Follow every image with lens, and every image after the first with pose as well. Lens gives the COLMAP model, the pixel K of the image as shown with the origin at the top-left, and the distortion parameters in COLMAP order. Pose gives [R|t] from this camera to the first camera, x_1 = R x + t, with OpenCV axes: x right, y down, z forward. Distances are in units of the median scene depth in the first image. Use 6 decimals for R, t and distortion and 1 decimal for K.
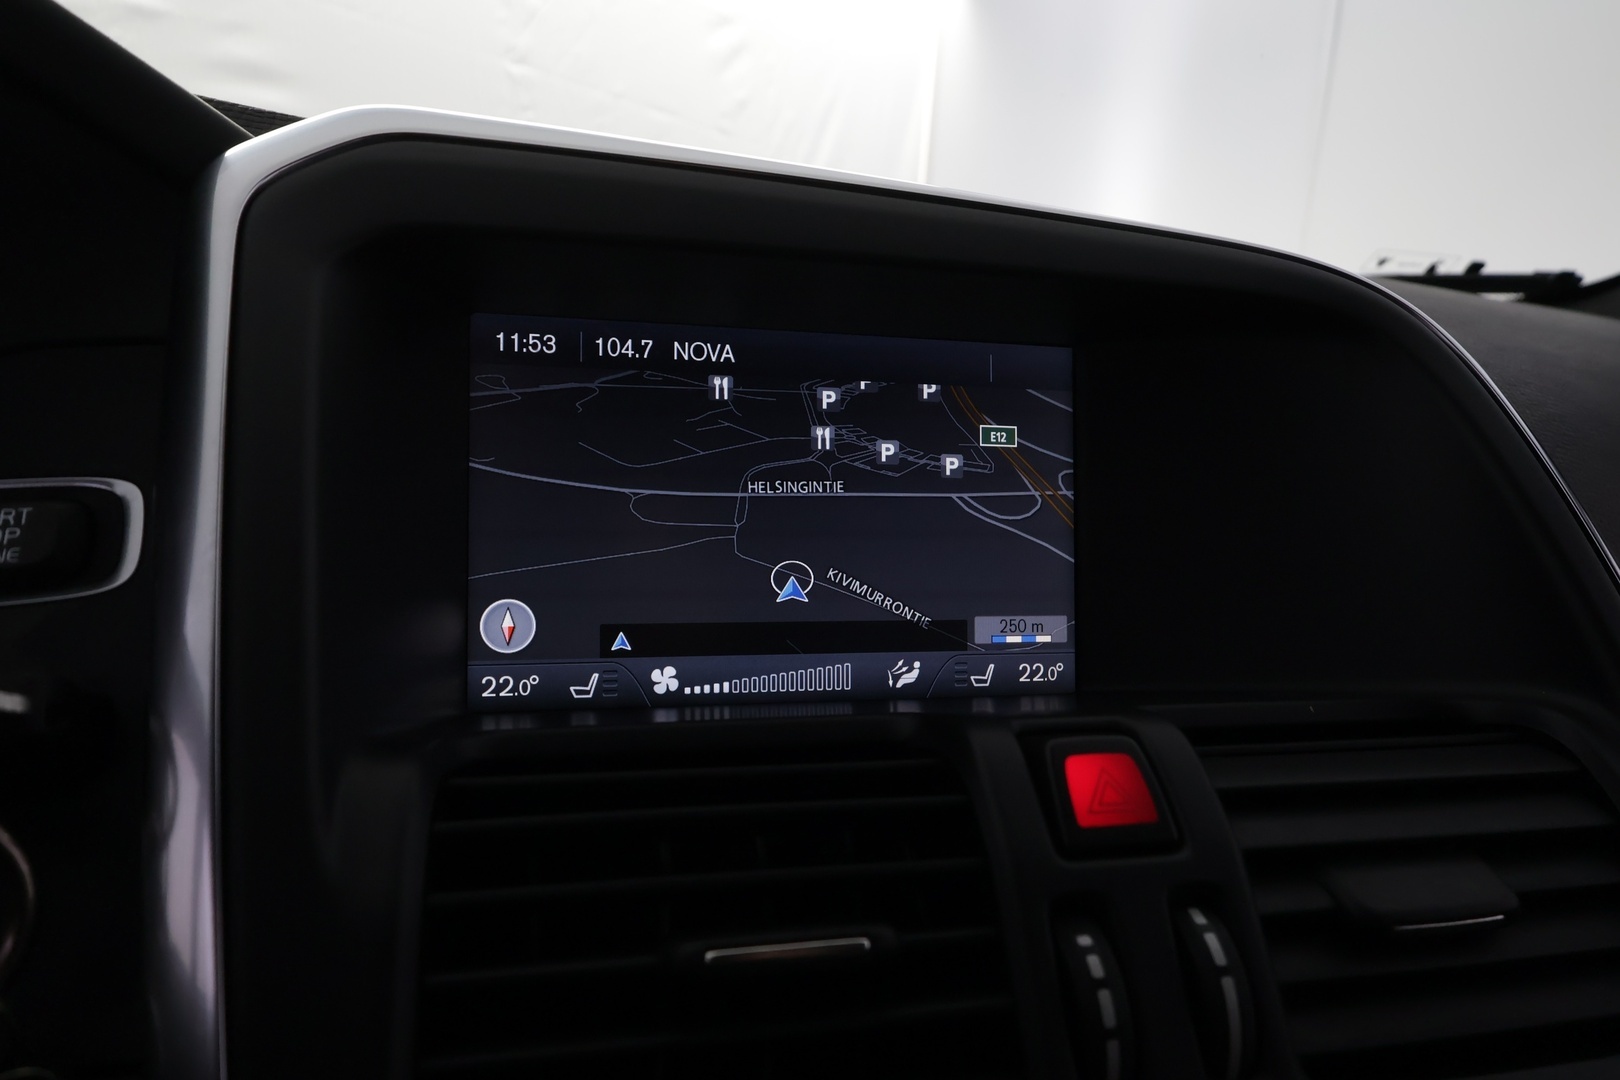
lens RADIAL K [[1097.8, 0, 810.0], [0, 1097.8, 540.0], [0, 0, 1]] dist [0.000146, -0.000530]
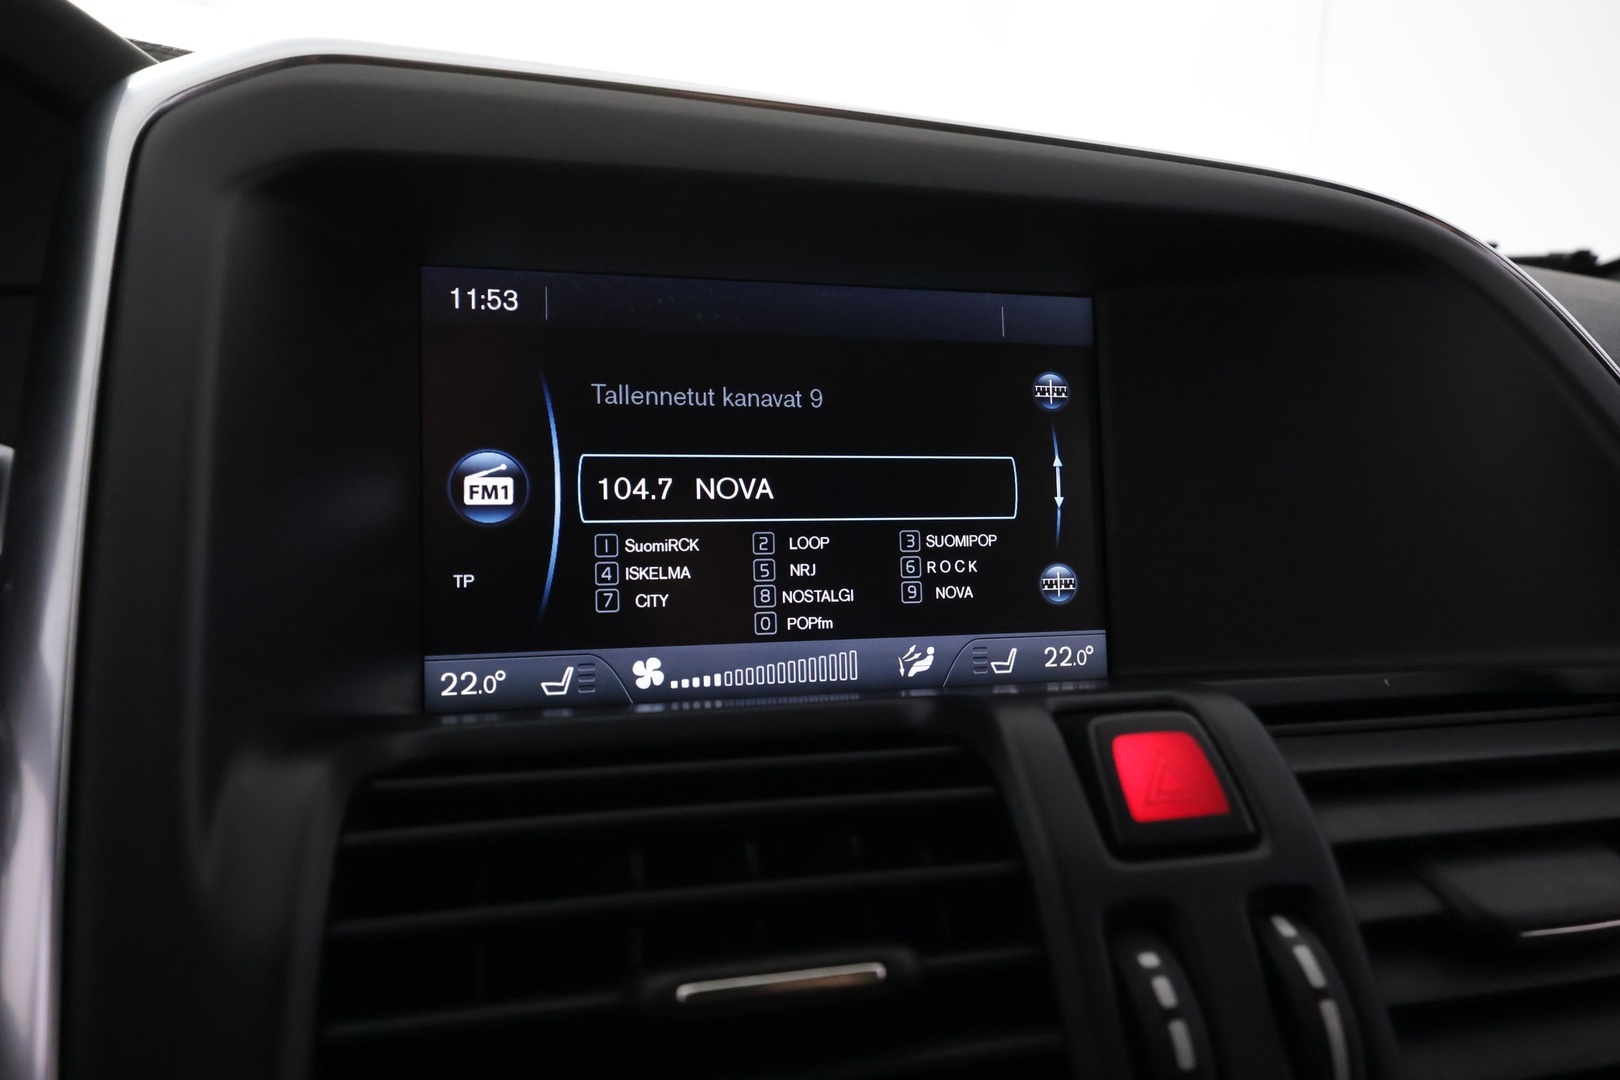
lens RADIAL K [[1049.9, 0, 814.1], [0, 1049.9, 548.0], [0, 0, 1]] dist [-0.002460, -0.001391]
pose [[0.999615, -0.026756, -0.007324, 0.012257], [0.026599, 0.999430, -0.020776, 0.052018], [0.007876, 0.020574, 0.999757, 0.161200]]
